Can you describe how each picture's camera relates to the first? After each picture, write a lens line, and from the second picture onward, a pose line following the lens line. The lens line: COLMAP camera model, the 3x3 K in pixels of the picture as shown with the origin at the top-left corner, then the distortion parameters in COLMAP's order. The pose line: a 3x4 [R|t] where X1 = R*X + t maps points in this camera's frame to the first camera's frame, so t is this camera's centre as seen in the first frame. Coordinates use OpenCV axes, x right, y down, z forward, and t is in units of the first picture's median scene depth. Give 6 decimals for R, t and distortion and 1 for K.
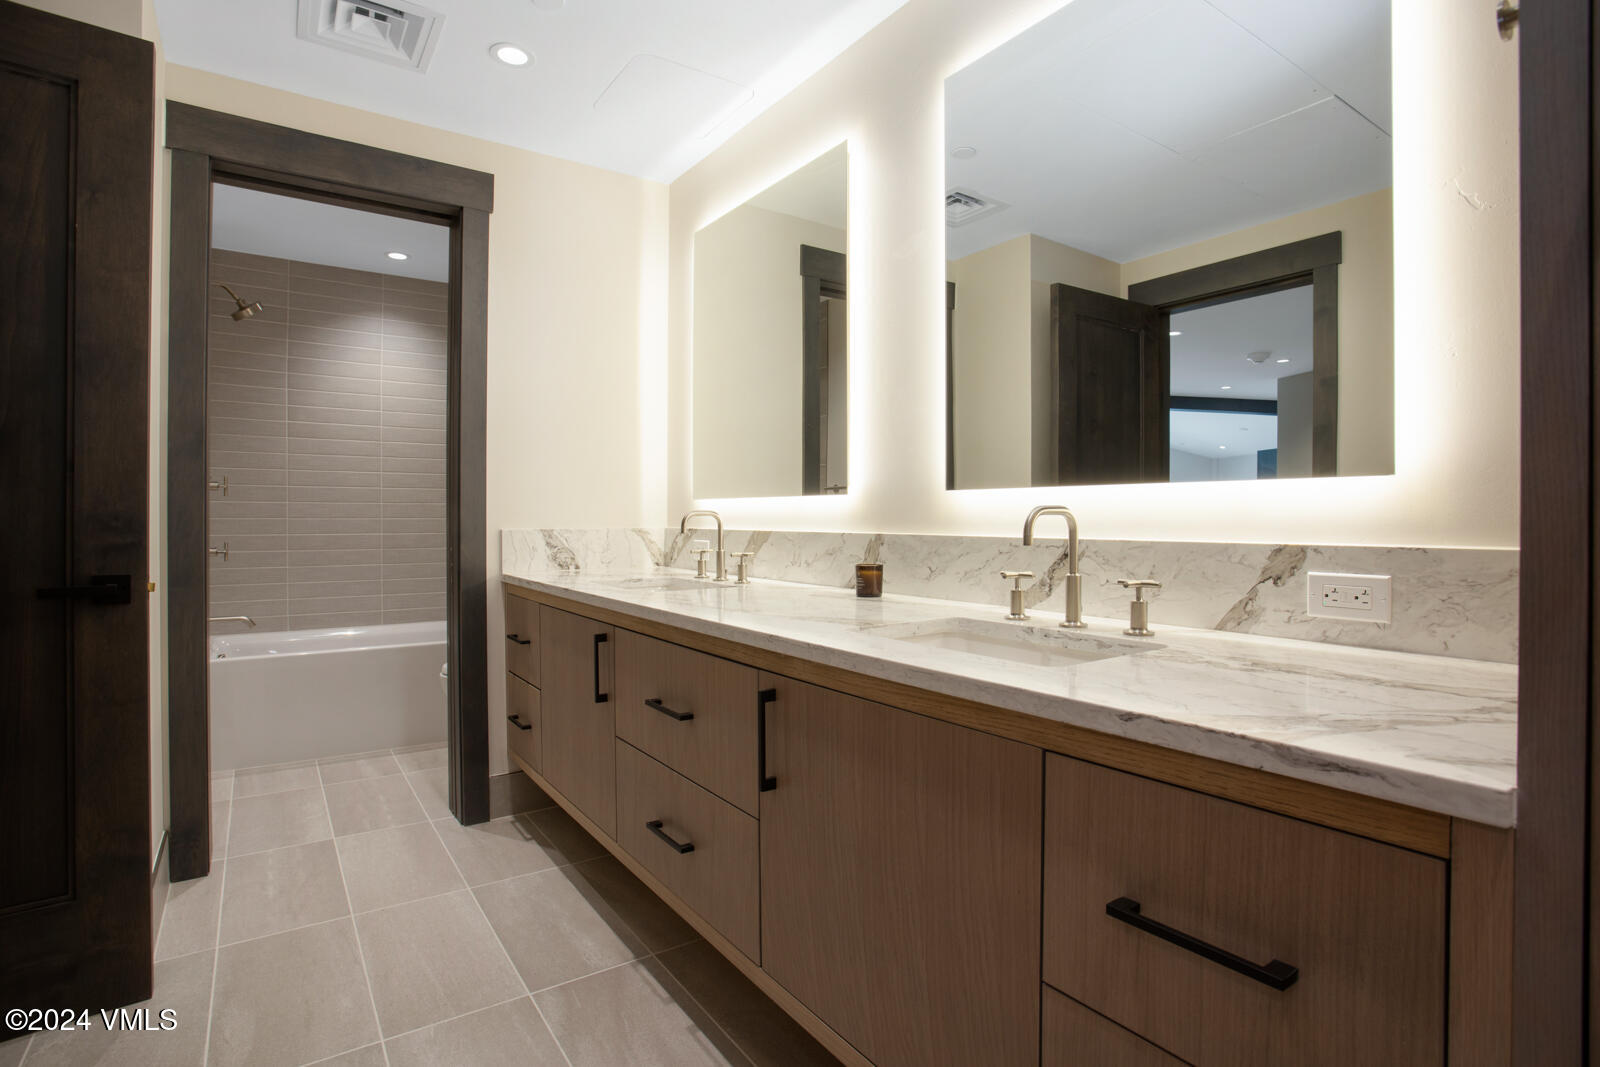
lens RADIAL K [[811.6, 0, 800.2], [0, 811.6, 518.3], [0, 0, 1]] dist [-0.100857, 0.064118]
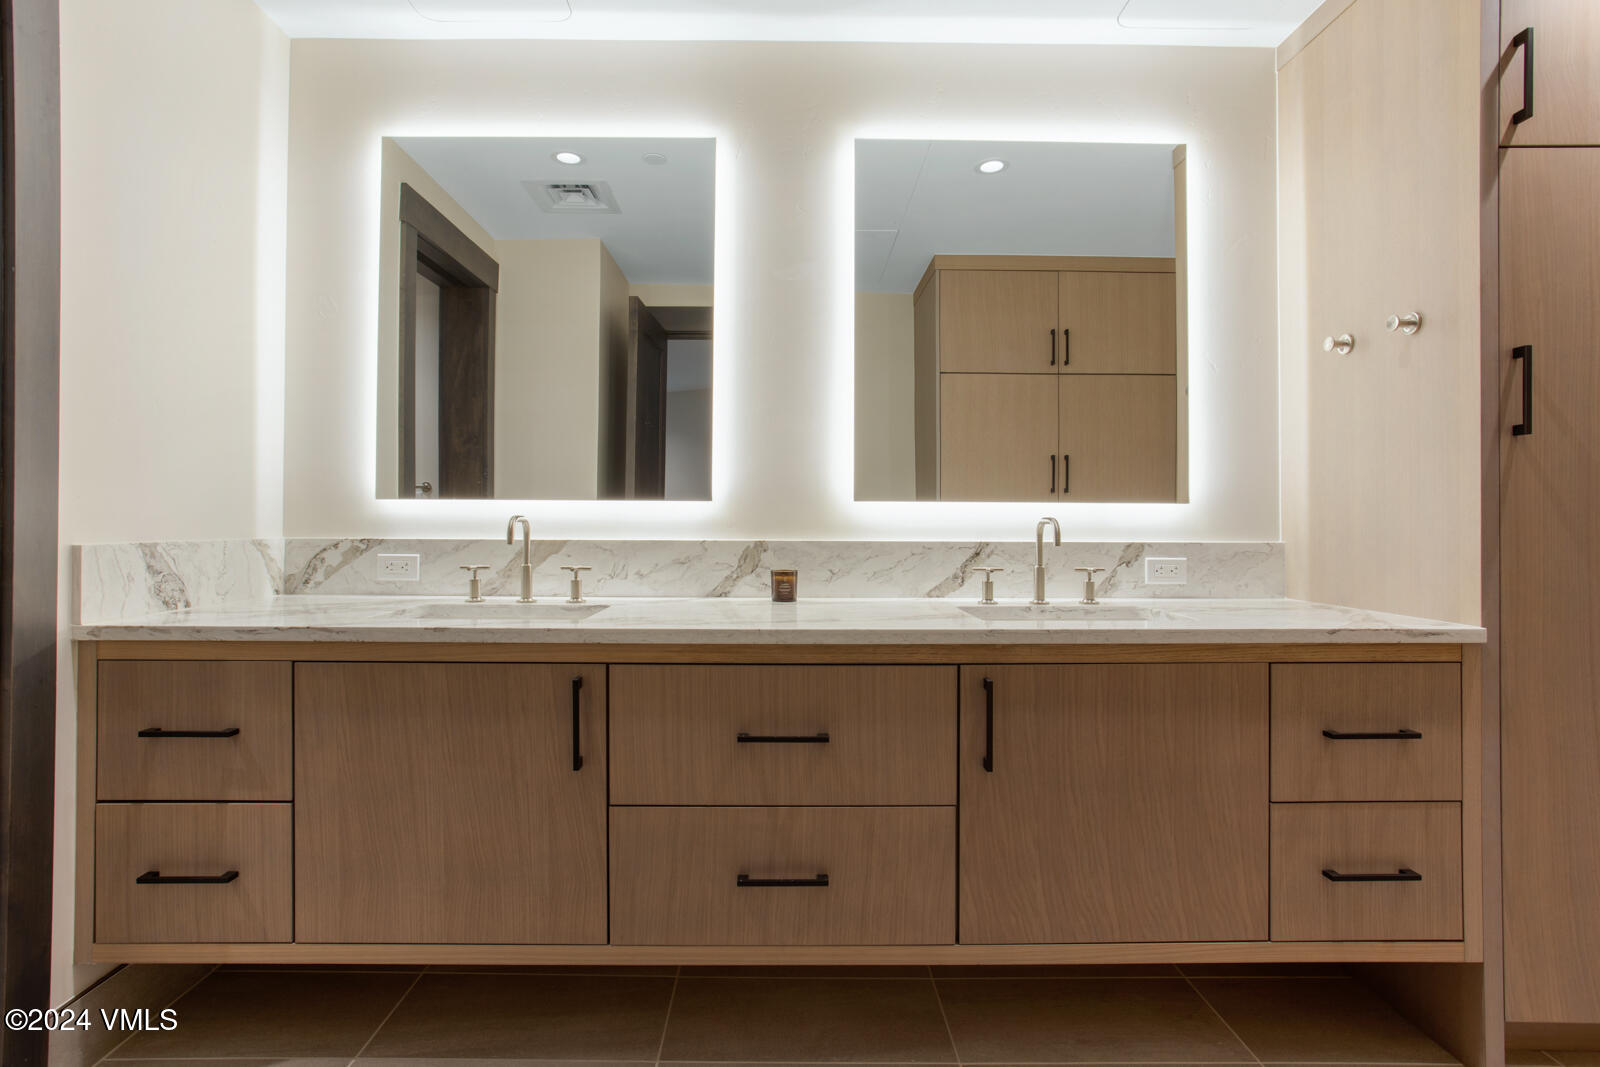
lens RADIAL K [[824.2, 0, 791.6], [0, 824.2, 517.7], [0, 0, 1]] dist [-0.042508, 0.036235]
pose [[0.558888, 0.009291, 0.829191, -0.829645], [-0.002231, 0.999950, -0.009701, -0.000079], [-0.829240, 0.003572, 0.558881, 0.425688]]
